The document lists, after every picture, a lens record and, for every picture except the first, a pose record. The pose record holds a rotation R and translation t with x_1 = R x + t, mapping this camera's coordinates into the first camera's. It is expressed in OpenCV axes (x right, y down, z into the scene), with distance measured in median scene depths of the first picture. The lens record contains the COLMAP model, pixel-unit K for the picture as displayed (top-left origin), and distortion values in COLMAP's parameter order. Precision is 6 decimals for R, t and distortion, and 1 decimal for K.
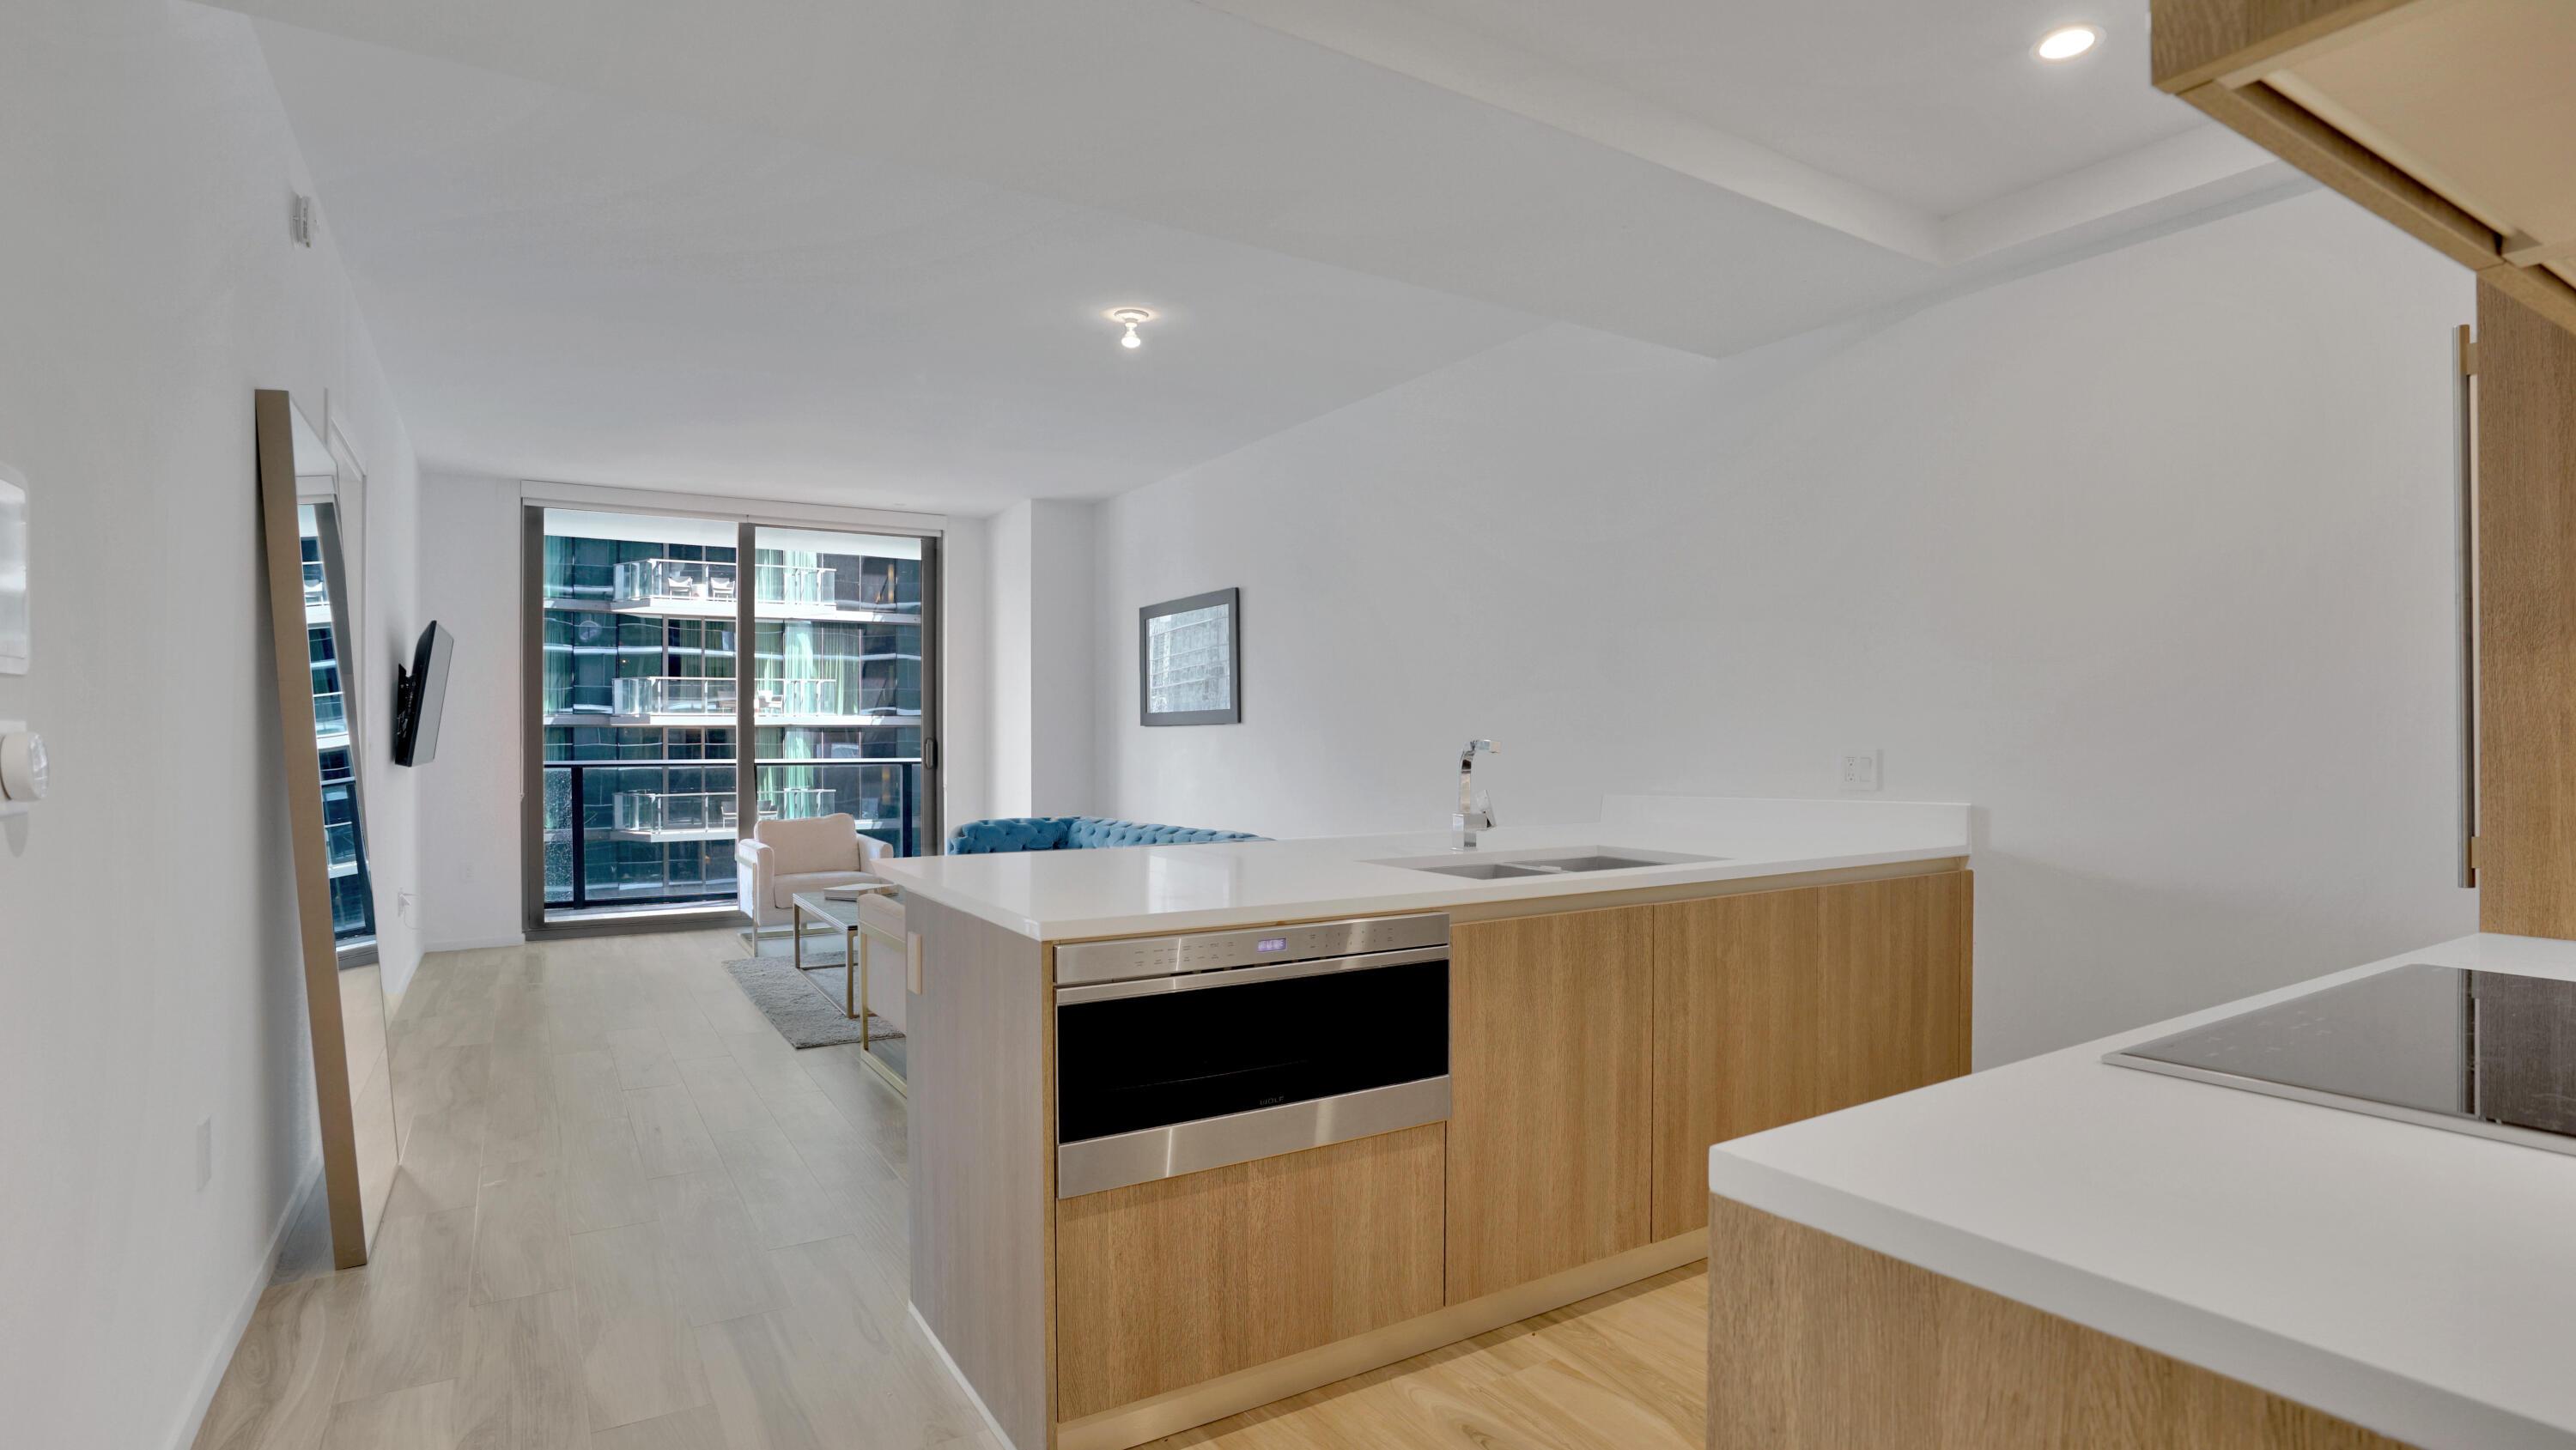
lens RADIAL K [[1227.9, 0, 1281.8], [0, 1227.9, 742.9], [0, 0, 1]] dist [-0.047194, 0.005962]
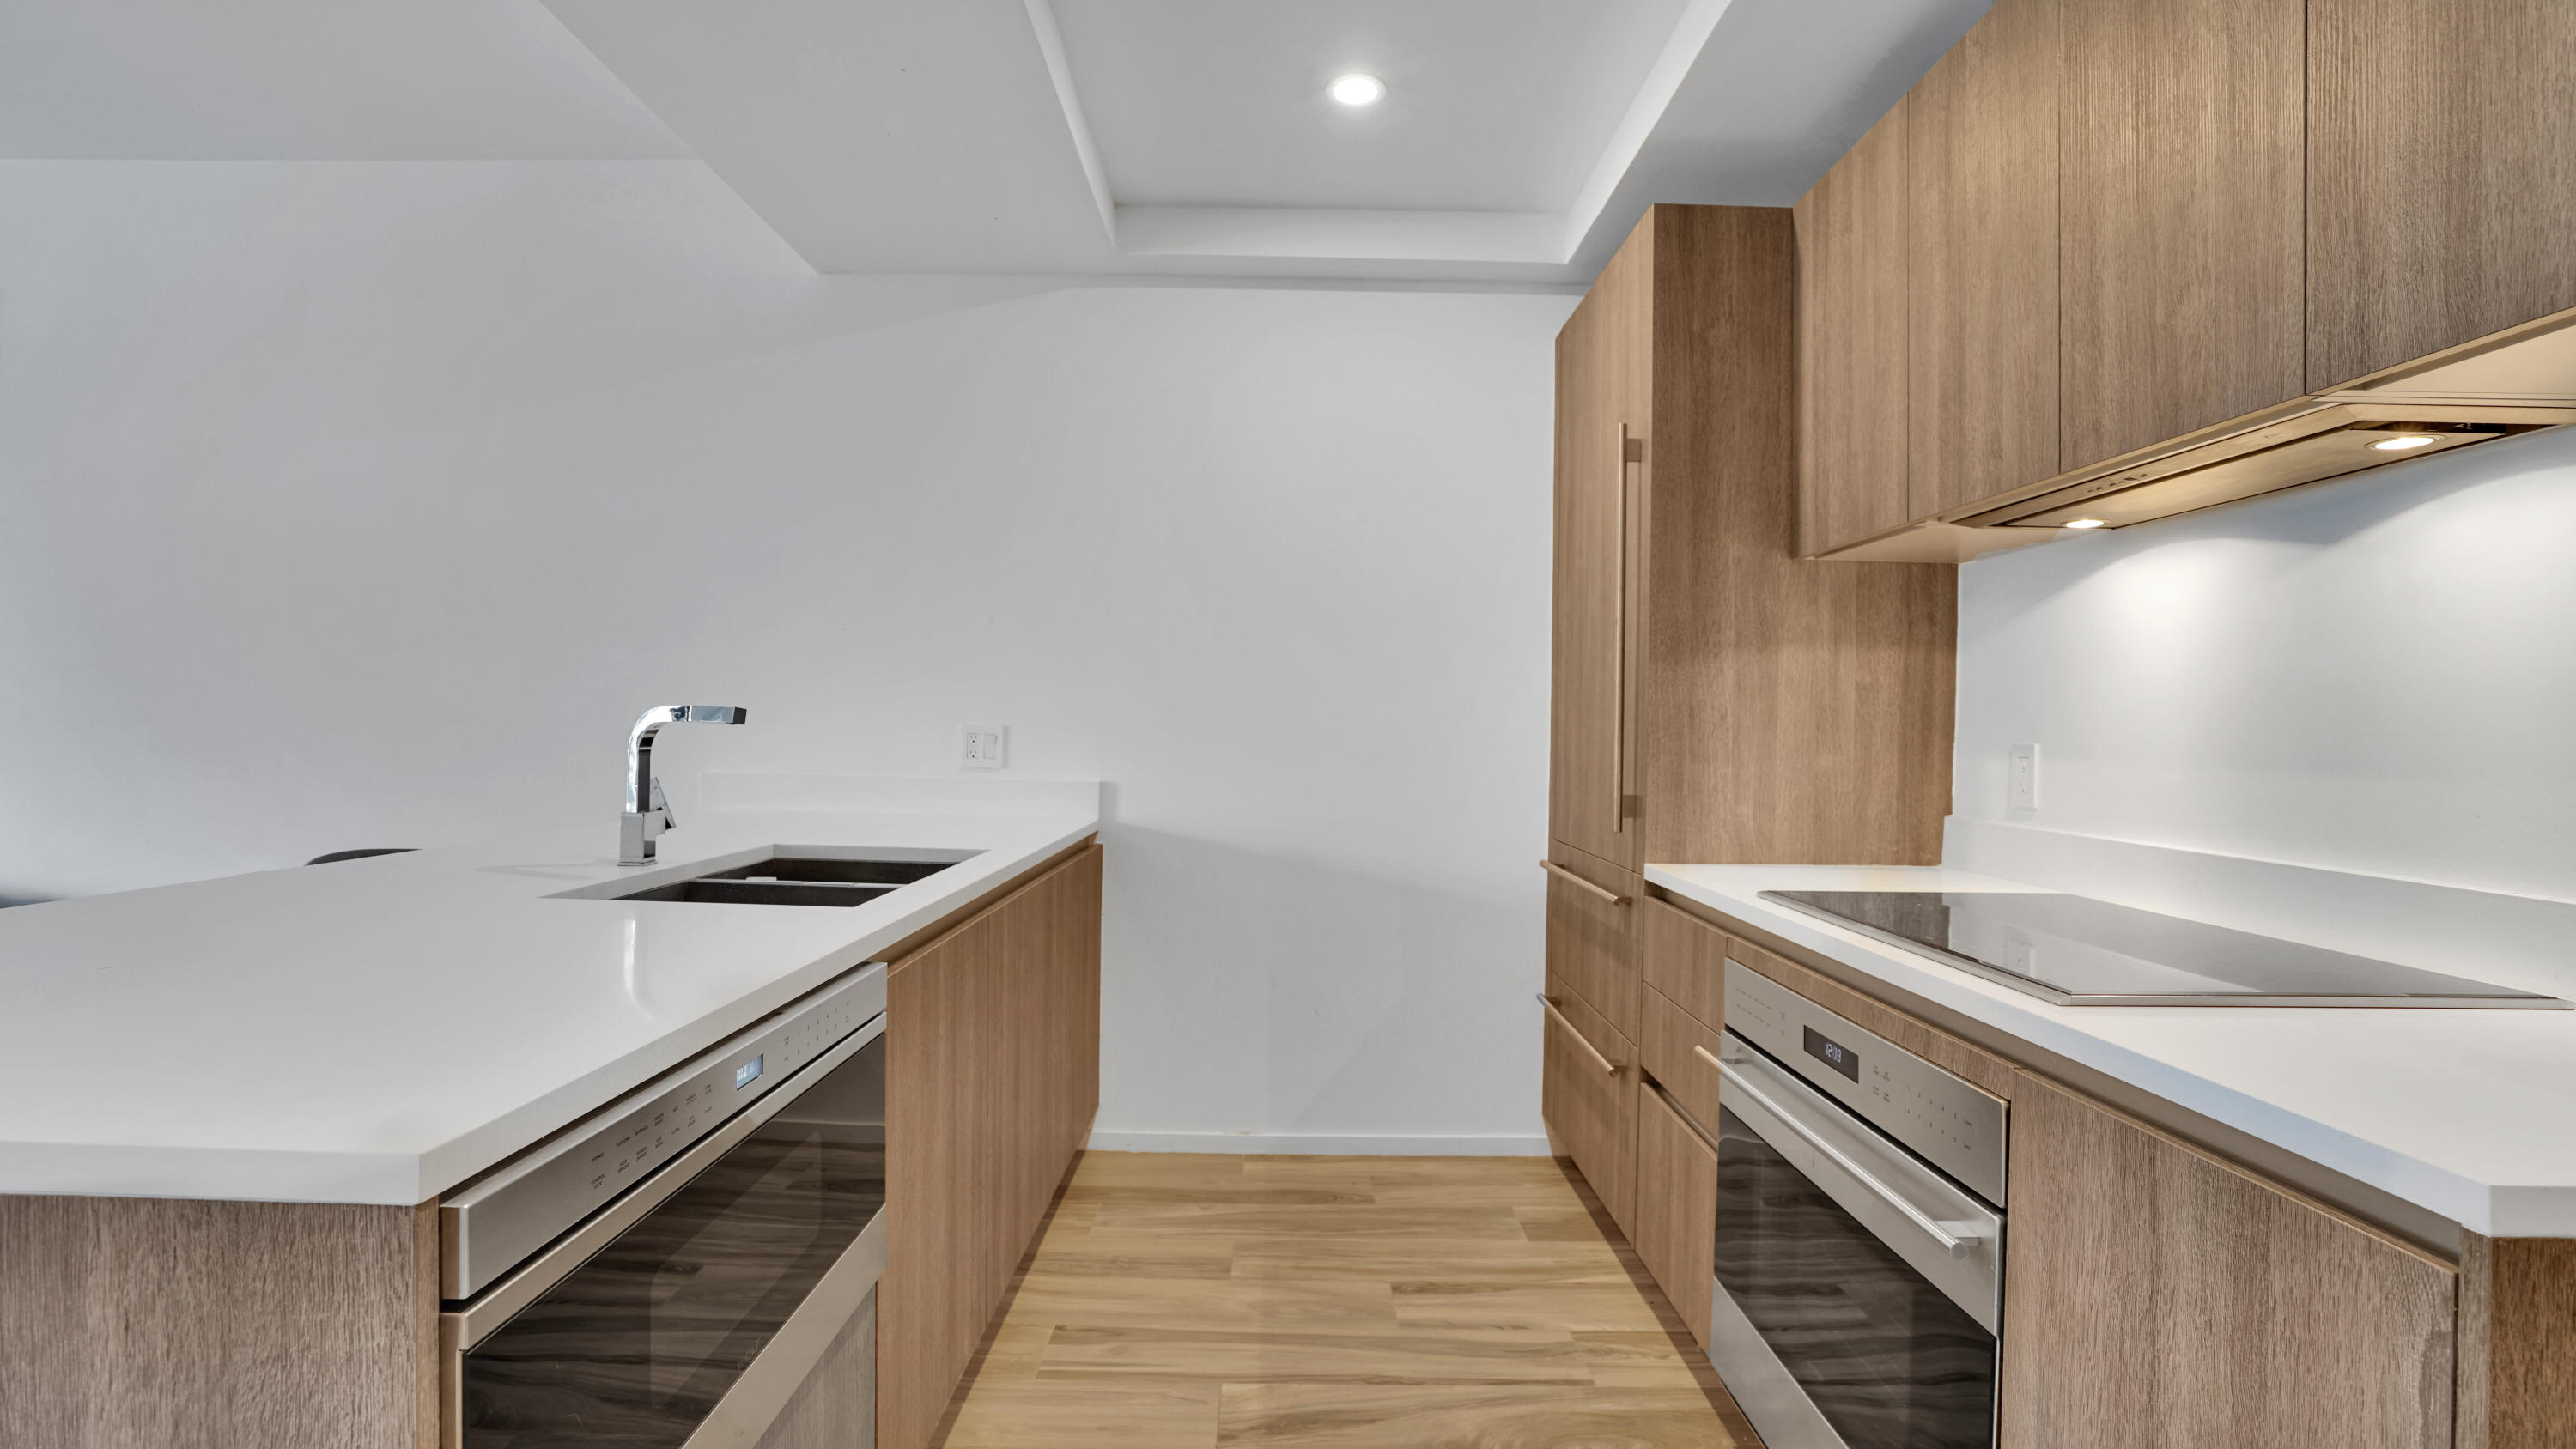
lens RADIAL K [[1202.2, 0, 1303.5], [0, 1202.2, 707.9], [0, 0, 1]] dist [-0.016323, 0.000758]
pose [[0.509857, 0.025810, 0.859872, -0.104017], [-0.017264, 0.999655, -0.019770, 0.003258], [-0.860086, -0.004765, 0.510126, 0.159148]]
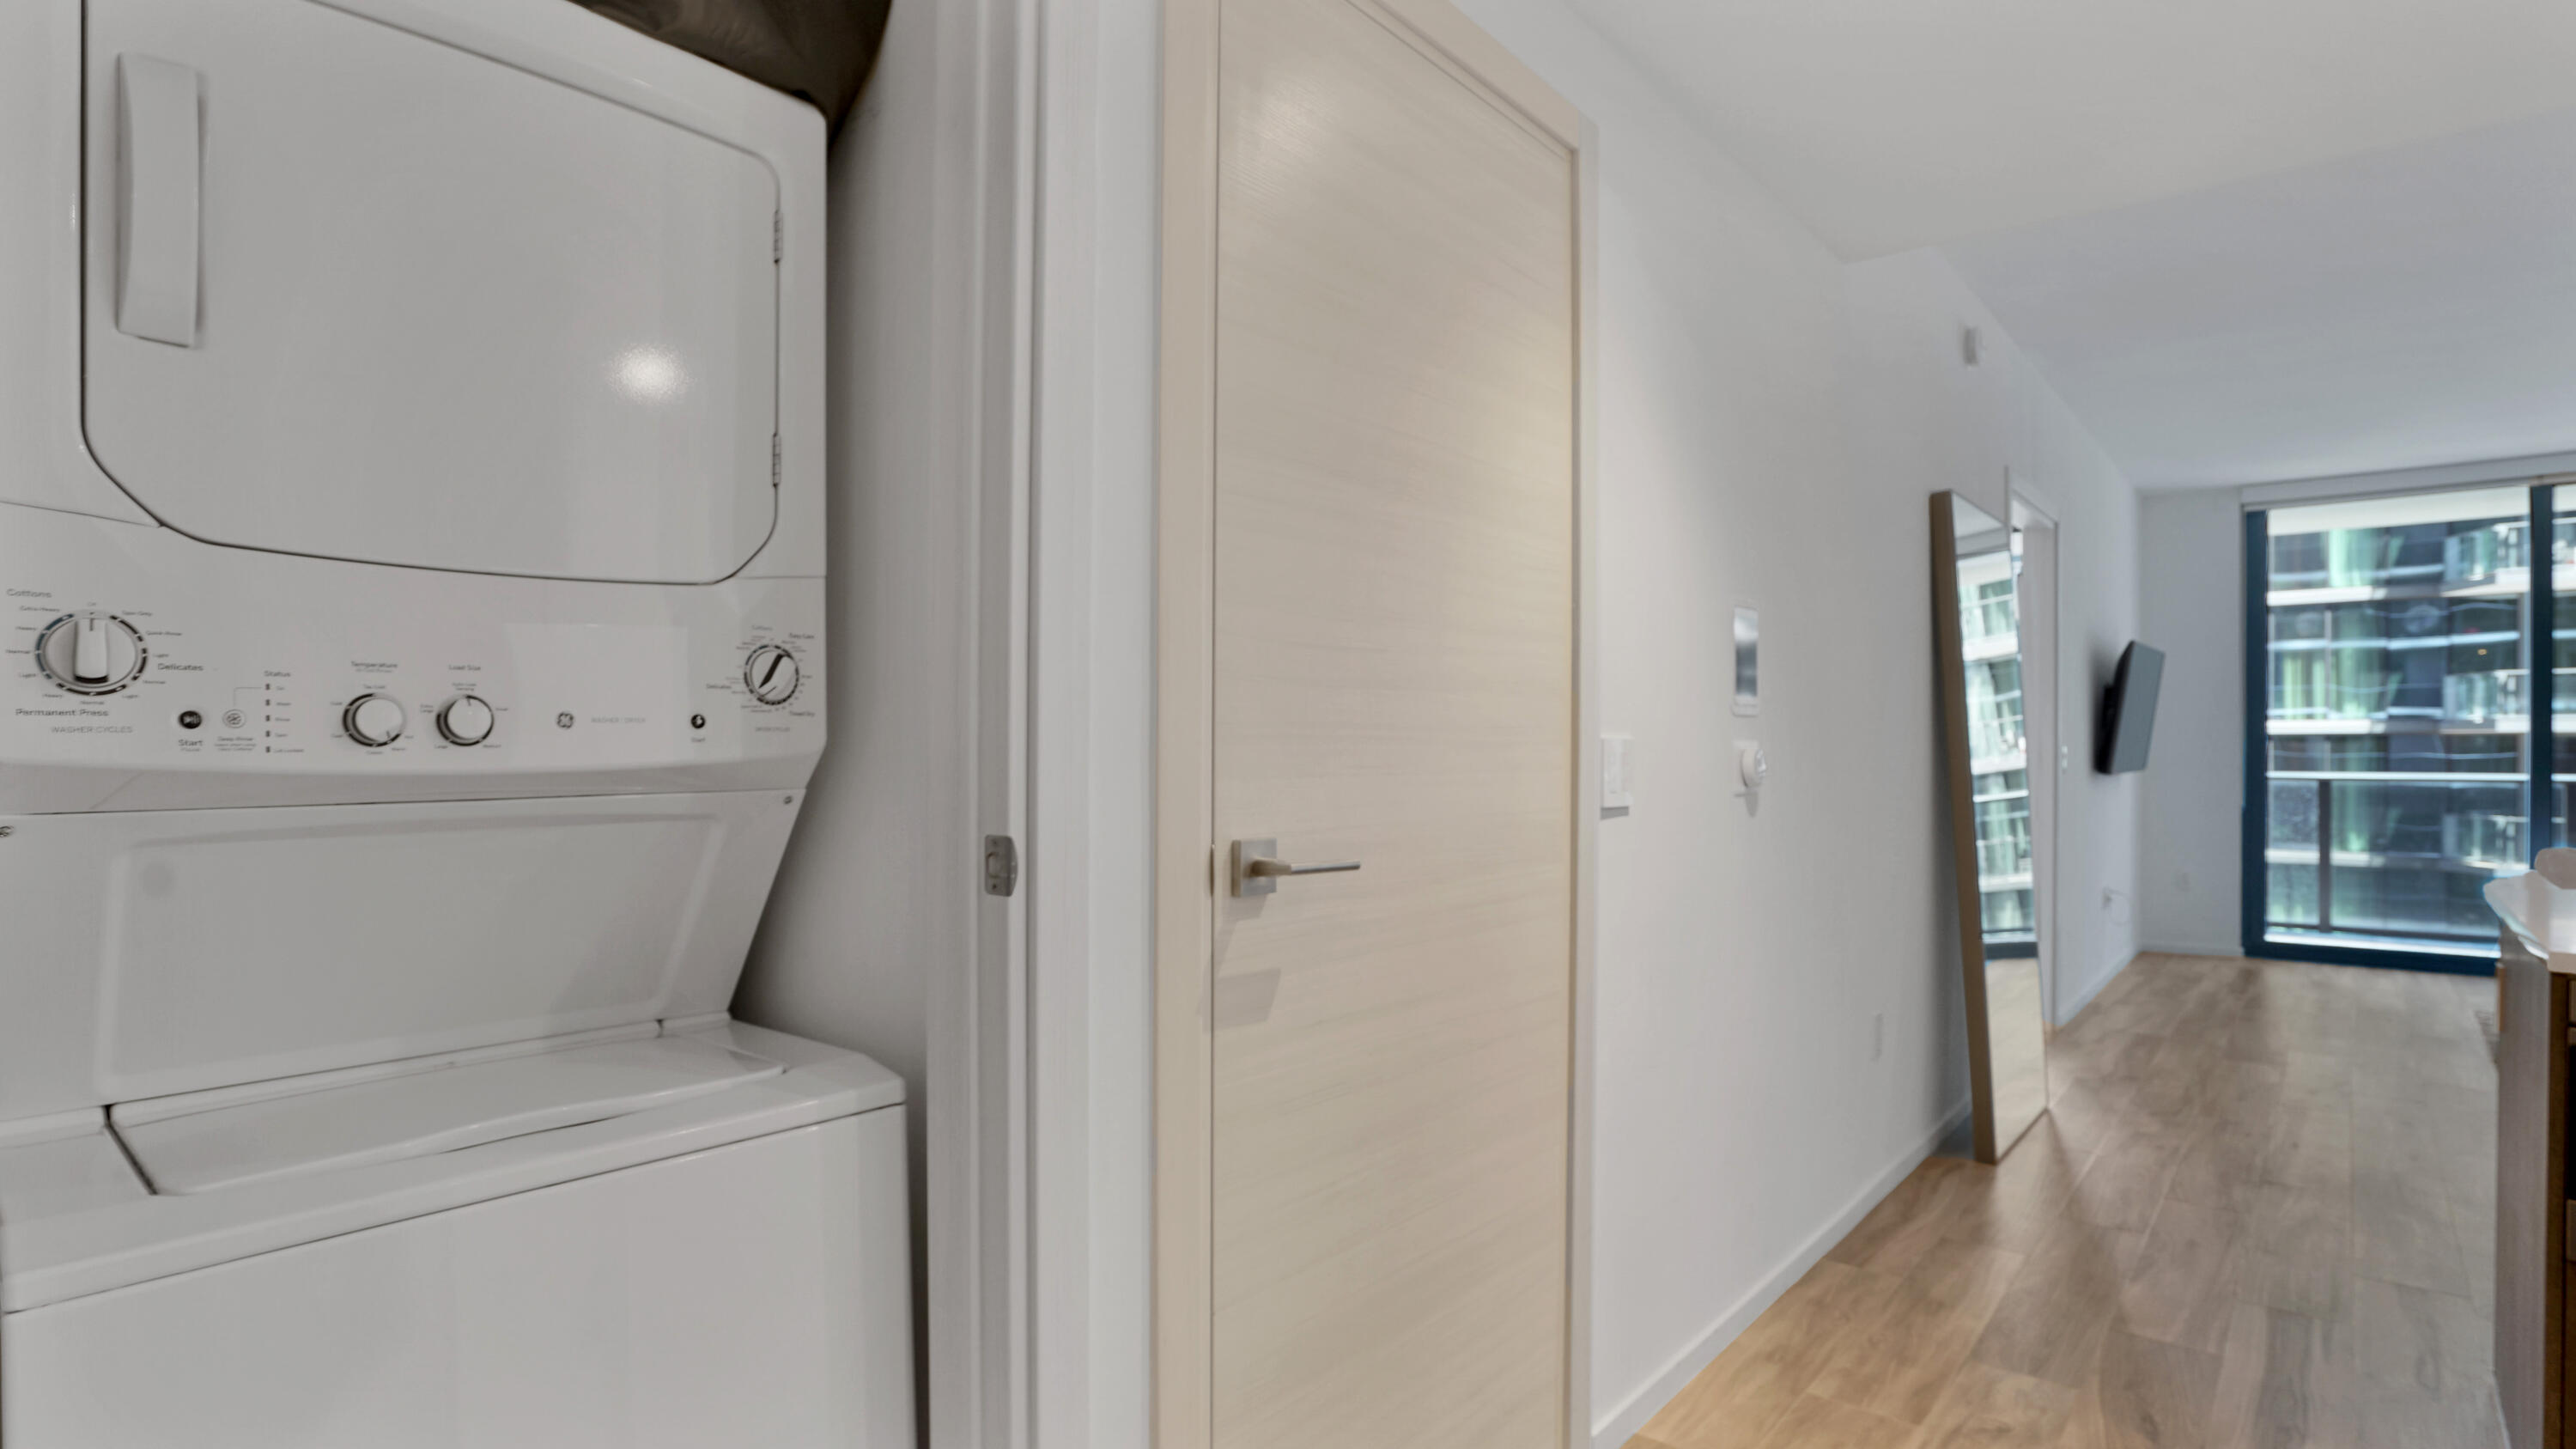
lens RADIAL K [[1288.0, 0, 1307.7], [0, 1288.0, 762.0], [0, 0, 1]] dist [-0.013874, 0.000896]
pose [[0.316403, 0.010799, -0.948563, 0.119902], [-0.003373, 0.999942, 0.010259, -0.001481], [0.948619, -0.000046, 0.316421, -0.055432]]
